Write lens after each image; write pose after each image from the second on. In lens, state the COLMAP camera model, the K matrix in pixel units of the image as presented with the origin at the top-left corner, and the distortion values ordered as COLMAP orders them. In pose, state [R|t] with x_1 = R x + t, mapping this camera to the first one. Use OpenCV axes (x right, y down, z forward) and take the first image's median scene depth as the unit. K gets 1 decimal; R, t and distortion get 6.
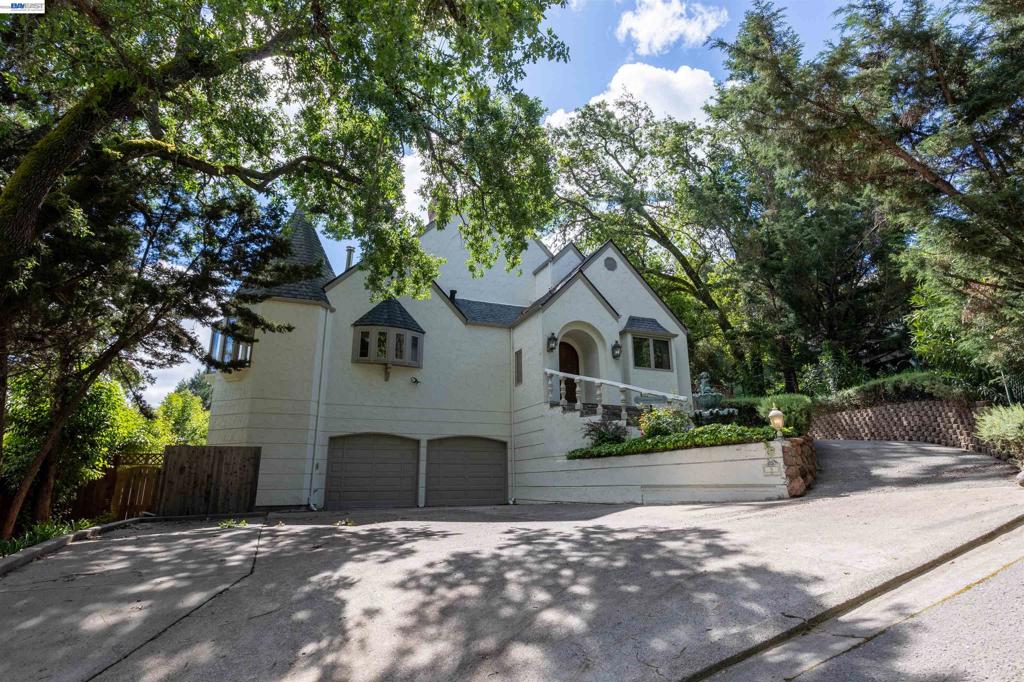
lens RADIAL K [[534.0, 0, 511.5], [0, 534.0, 340.9], [0, 0, 1]] dist [-0.002668, -0.000271]
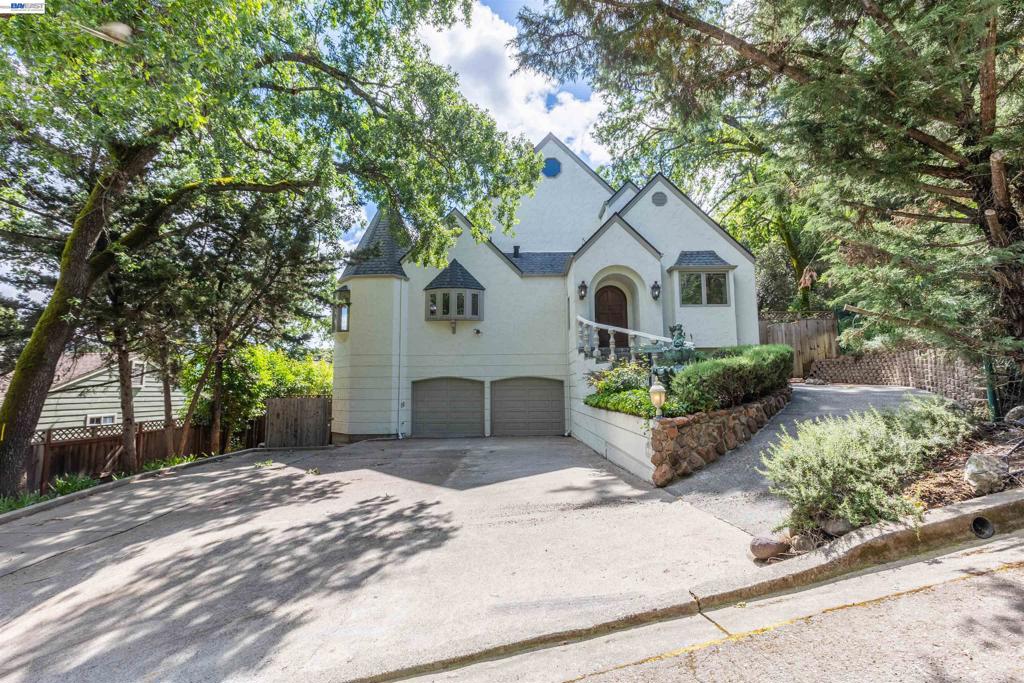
lens RADIAL K [[452.7, 0, 511.6], [0, 452.7, 341.4], [0, 0, 1]] dist [-0.000769, -0.000068]
pose [[0.915984, -0.041065, -0.399107, 0.282044], [0.103552, 0.985243, 0.136287, -0.032256], [0.387621, -0.166165, 0.906719, 0.122036]]
